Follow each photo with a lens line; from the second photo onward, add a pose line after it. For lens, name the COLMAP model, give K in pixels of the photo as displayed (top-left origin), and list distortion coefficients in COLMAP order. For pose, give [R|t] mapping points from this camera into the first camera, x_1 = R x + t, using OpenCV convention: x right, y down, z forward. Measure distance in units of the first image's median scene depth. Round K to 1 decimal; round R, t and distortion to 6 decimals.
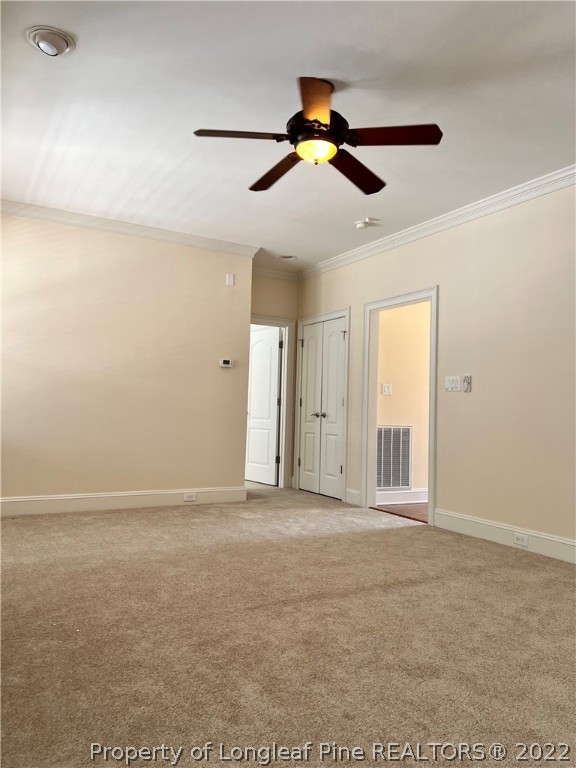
lens RADIAL K [[574.1, 0, 288.9], [0, 574.1, 379.7], [0, 0, 1]] dist [0.070574, -0.088002]
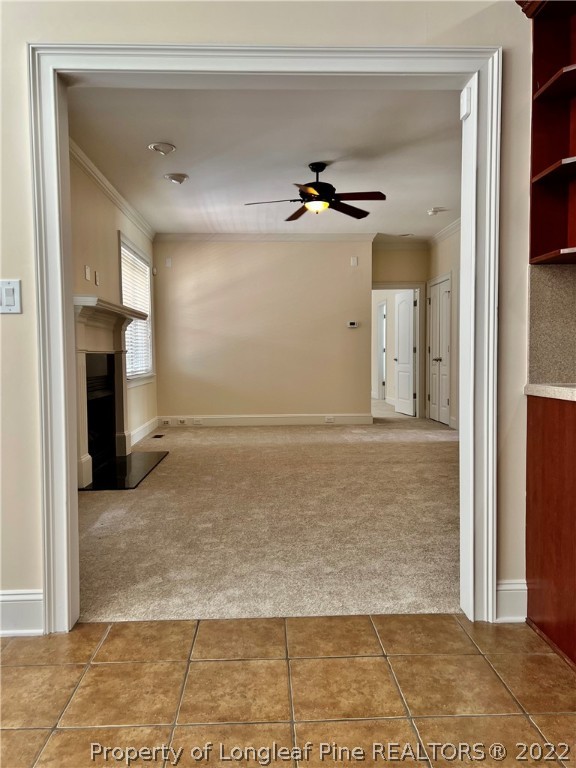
lens RADIAL K [[578.0, 0, 288.5], [0, 578.0, 383.5], [0, 0, 1]] dist [0.070850, -0.084863]
pose [[0.891741, -0.014245, -0.452321, 0.355516], [0.057945, 0.994871, 0.082906, -0.010905], [0.448821, -0.100141, 0.887993, -0.288885]]
